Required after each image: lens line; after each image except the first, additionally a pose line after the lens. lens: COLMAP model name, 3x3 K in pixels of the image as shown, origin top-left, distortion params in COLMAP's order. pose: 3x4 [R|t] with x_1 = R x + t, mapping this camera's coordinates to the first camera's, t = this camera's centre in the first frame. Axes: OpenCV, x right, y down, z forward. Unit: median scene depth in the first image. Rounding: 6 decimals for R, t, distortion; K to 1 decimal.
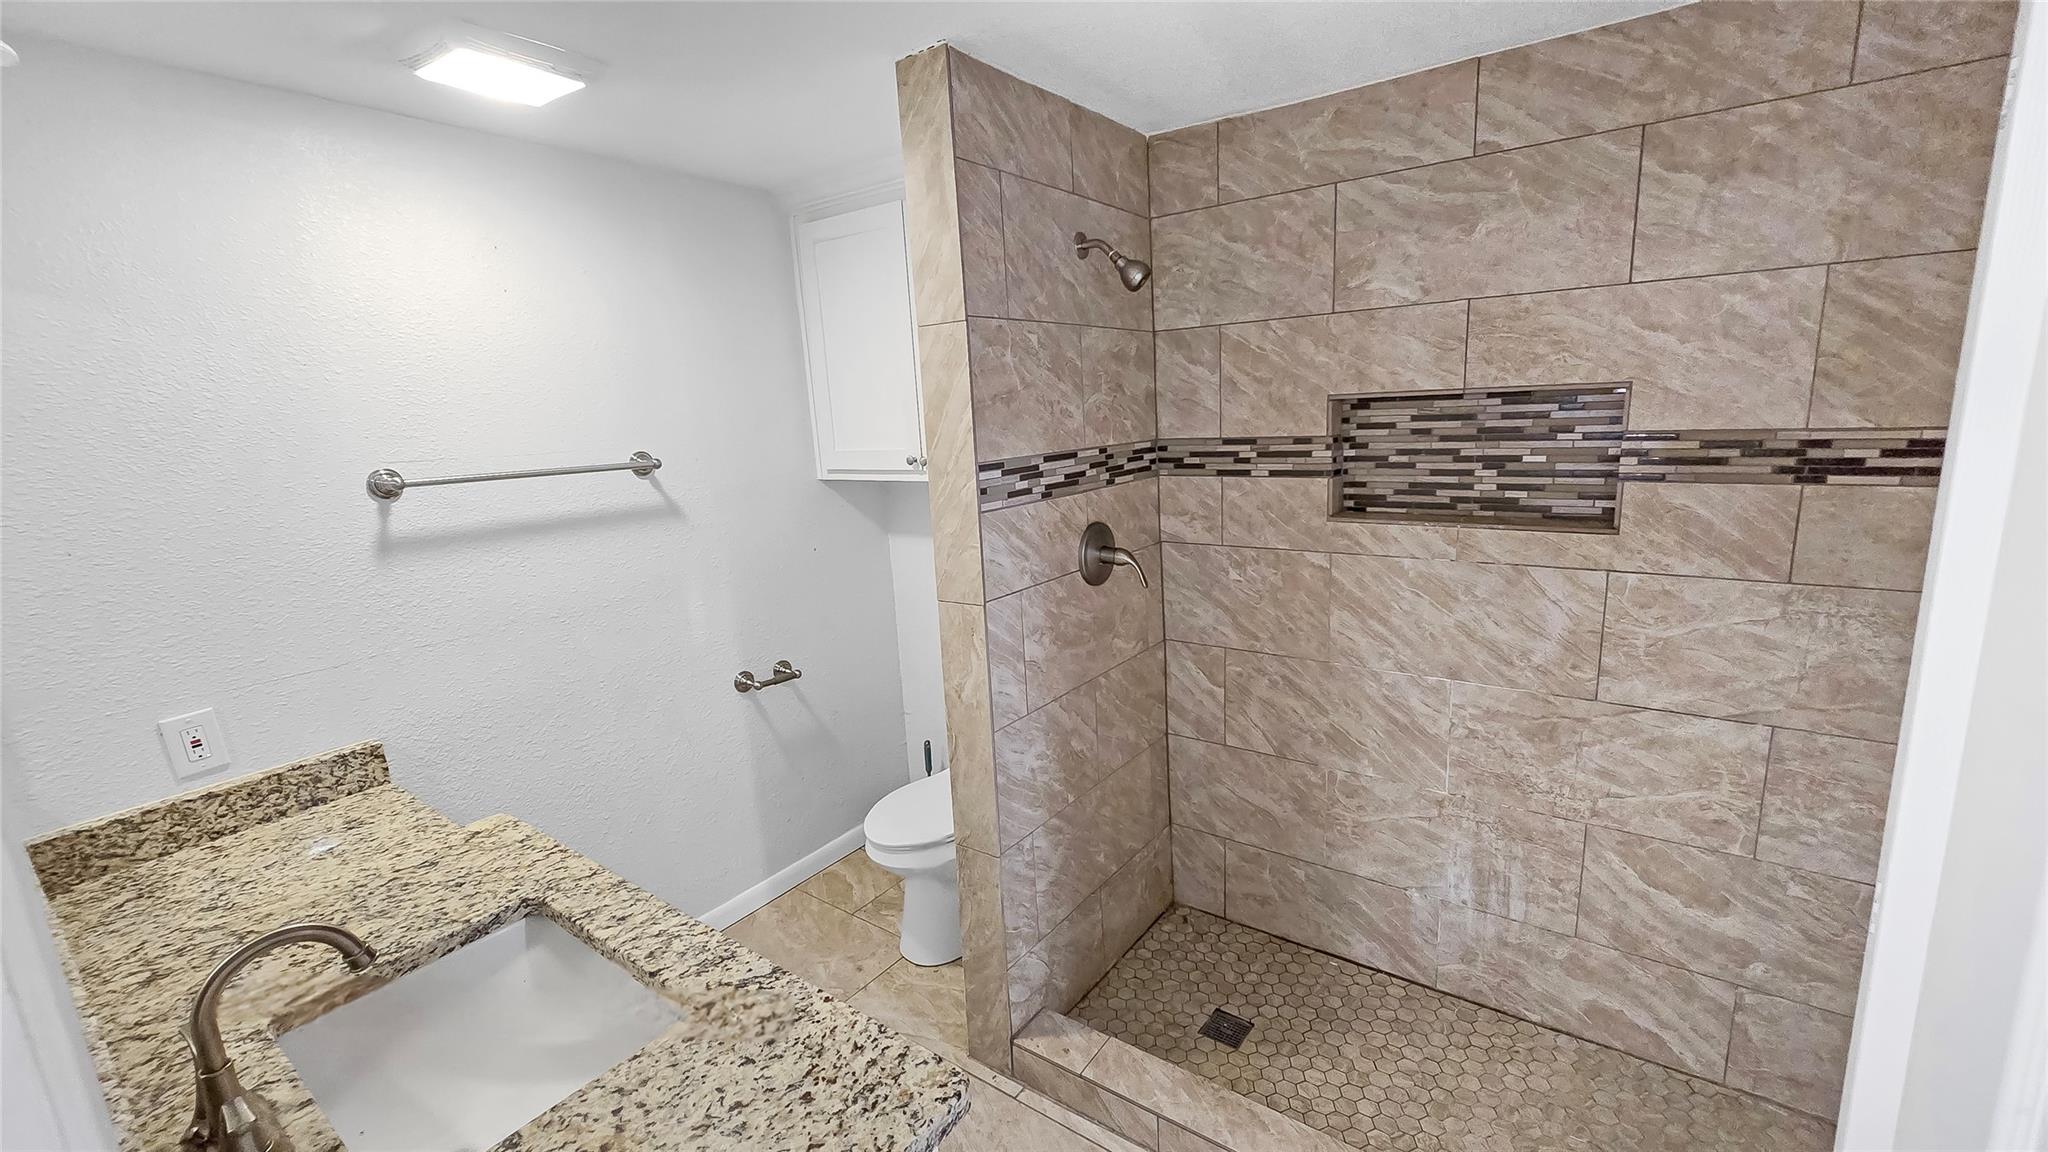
lens RADIAL K [[836.6, 0, 1030.0], [0, 836.6, 569.8], [0, 0, 1]] dist [-0.002627, -0.000403]
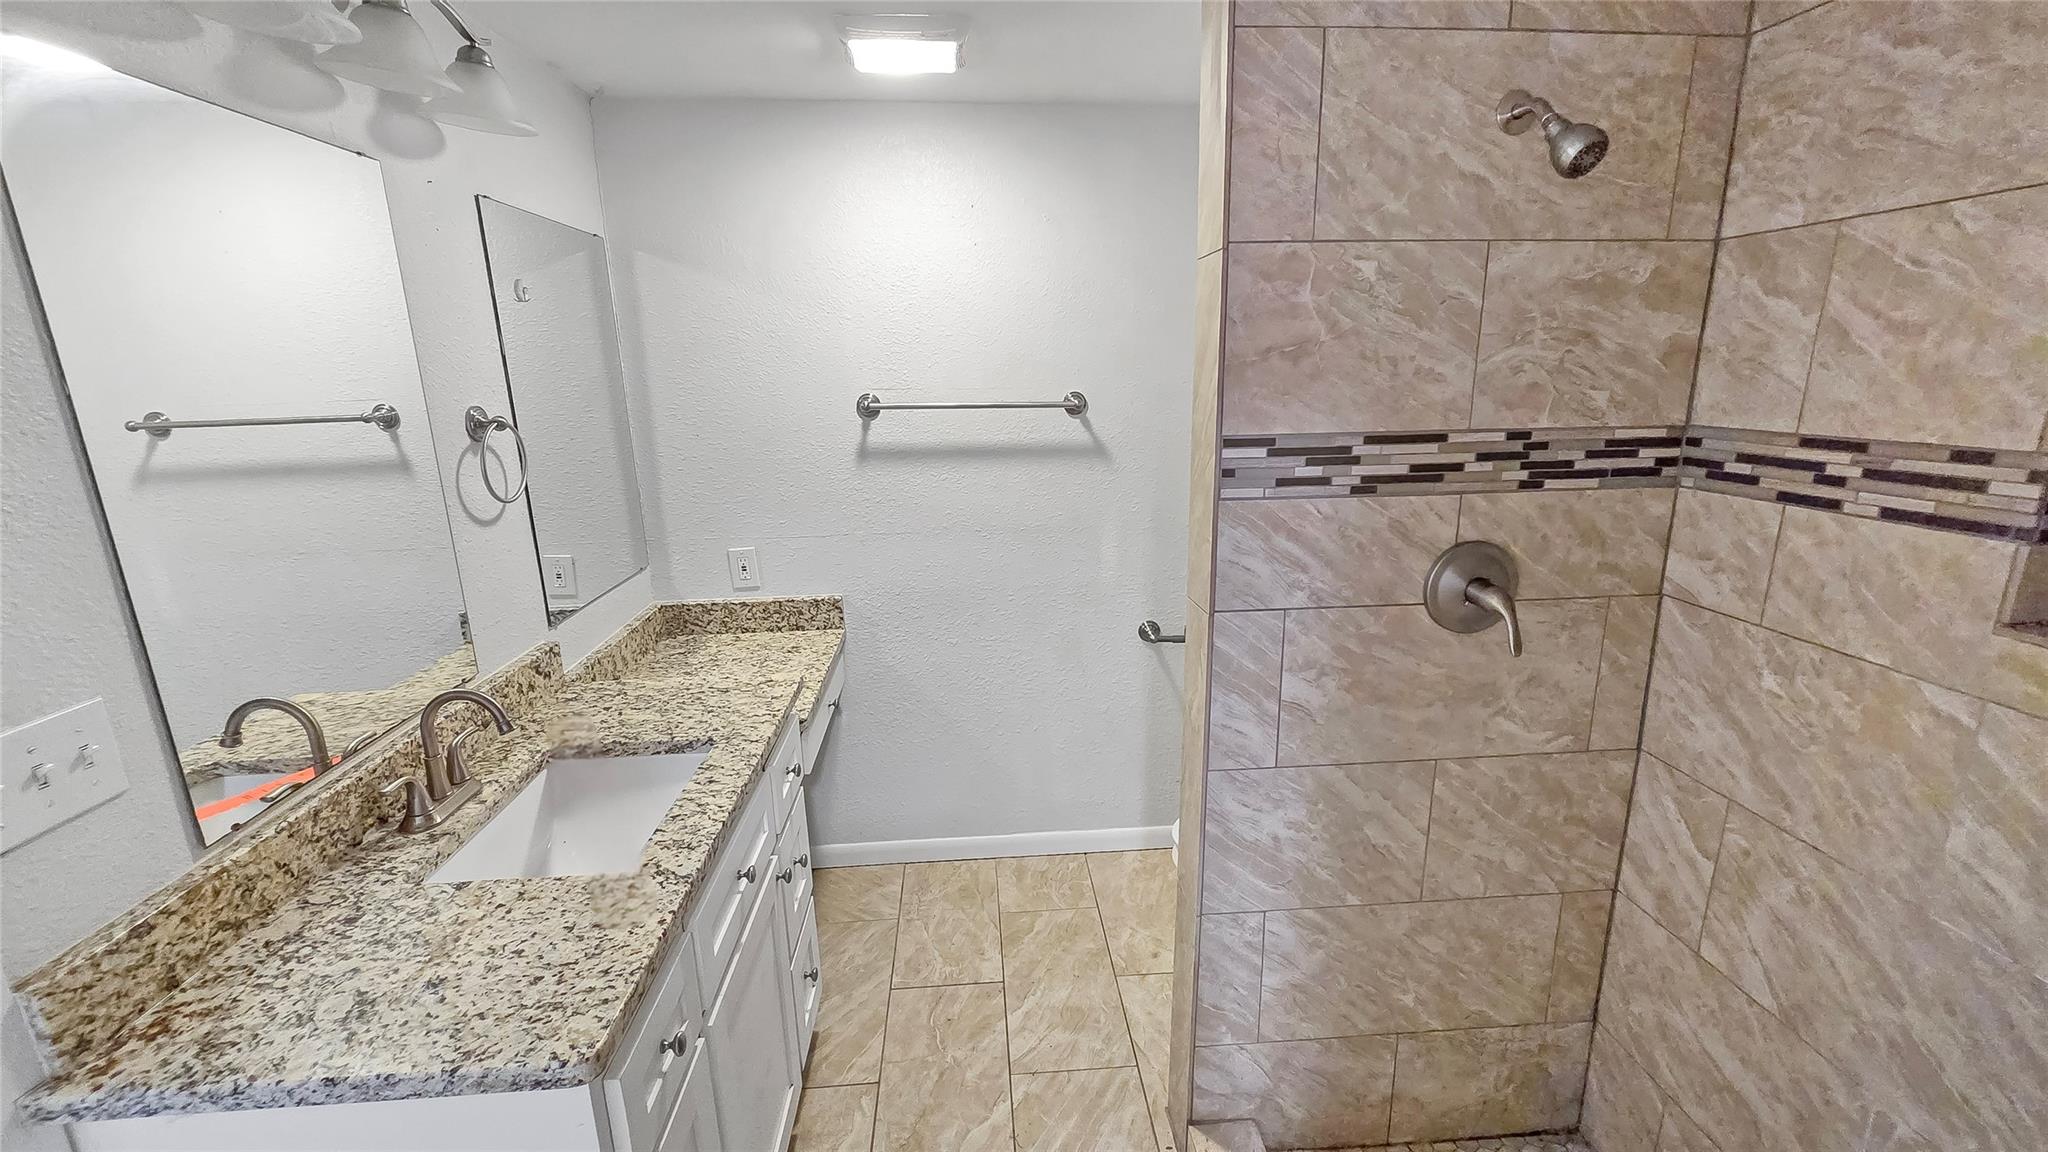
lens RADIAL K [[836.6, 0, 1027.2], [0, 836.6, 571.9], [0, 0, 1]] dist [-0.002627, -0.000403]
pose [[0.645153, 0.219852, -0.731739, 0.350364], [-0.161921, 0.975295, 0.150268, -0.076792], [0.746699, 0.021538, 0.664814, 0.291033]]
